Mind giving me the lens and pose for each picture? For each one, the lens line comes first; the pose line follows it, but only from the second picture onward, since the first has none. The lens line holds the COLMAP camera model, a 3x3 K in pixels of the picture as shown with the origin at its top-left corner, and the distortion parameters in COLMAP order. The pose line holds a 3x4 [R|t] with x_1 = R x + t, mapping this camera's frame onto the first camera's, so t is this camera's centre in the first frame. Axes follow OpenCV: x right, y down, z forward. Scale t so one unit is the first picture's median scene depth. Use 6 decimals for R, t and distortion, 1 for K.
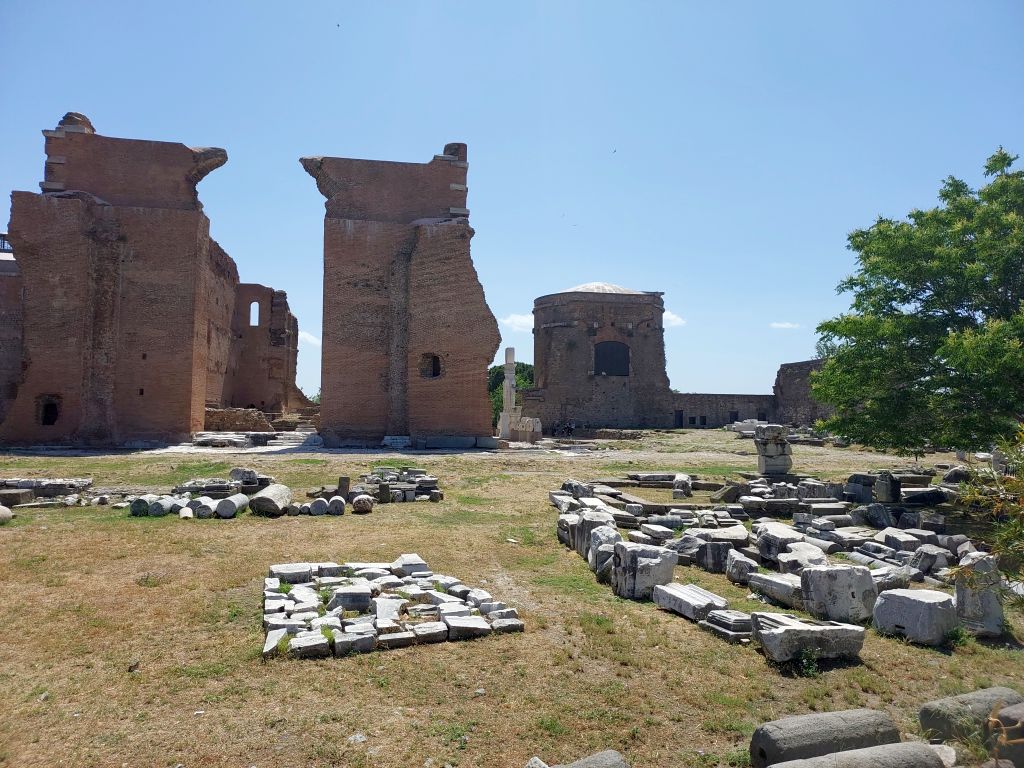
lens RADIAL K [[717.3, 0, 513.3], [0, 717.3, 381.9], [0, 0, 1]] dist [0.001920, -0.000839]
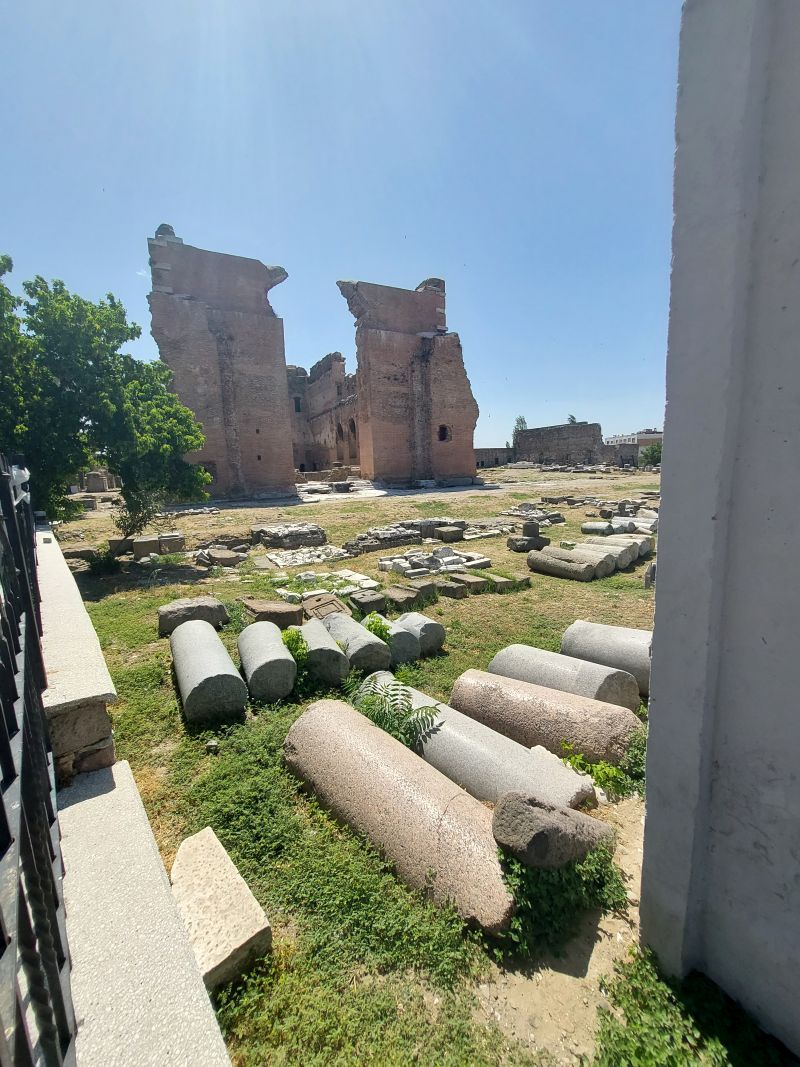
lens RADIAL K [[428.7, 0, 403.0], [0, 428.7, 535.7], [0, 0, 1]] dist [-0.001942, -0.000051]
pose [[0.947765, -0.096418, 0.304047, -0.503187], [0.032437, 0.977412, 0.208841, -0.002479], [-0.317315, -0.188070, 0.929484, 0.114837]]
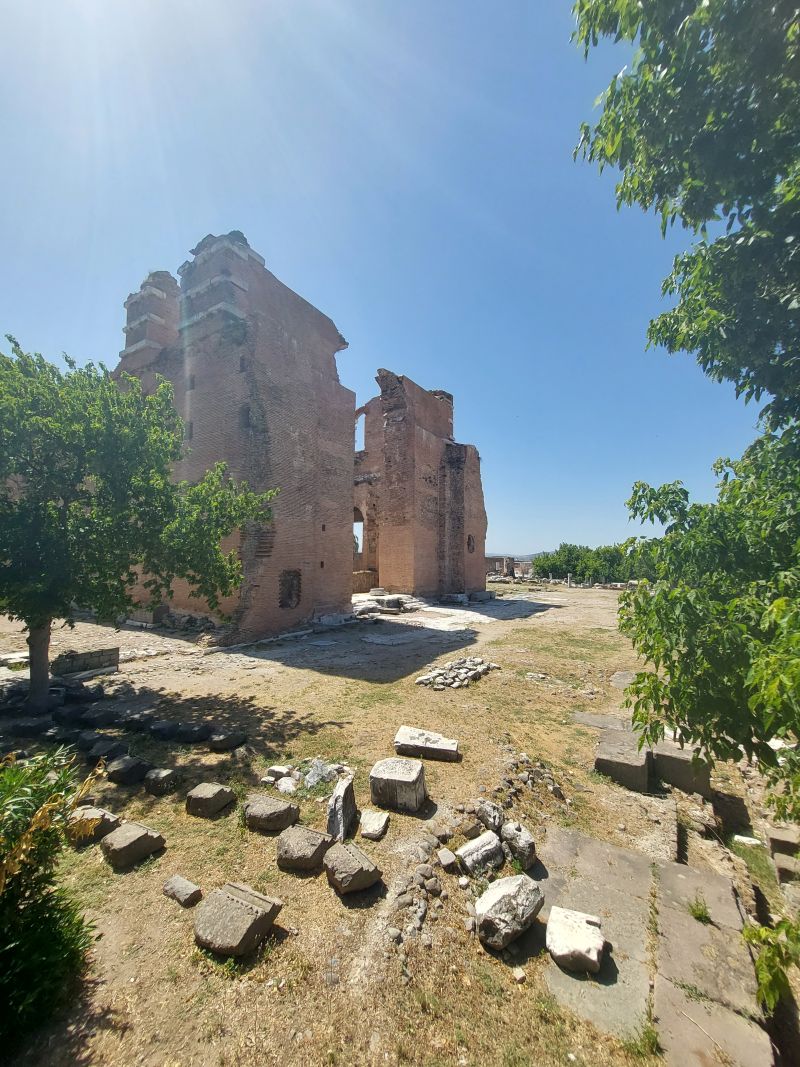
lens RADIAL K [[428.7, 0, 401.7], [0, 428.7, 538.4], [0, 0, 1]] dist [-0.001942, -0.000051]
pose [[0.673089, 0.037047, 0.738633, -0.842521], [-0.045778, 0.998916, -0.008386, -0.020428], [-0.738144, -0.028168, 0.674055, 0.516614]]
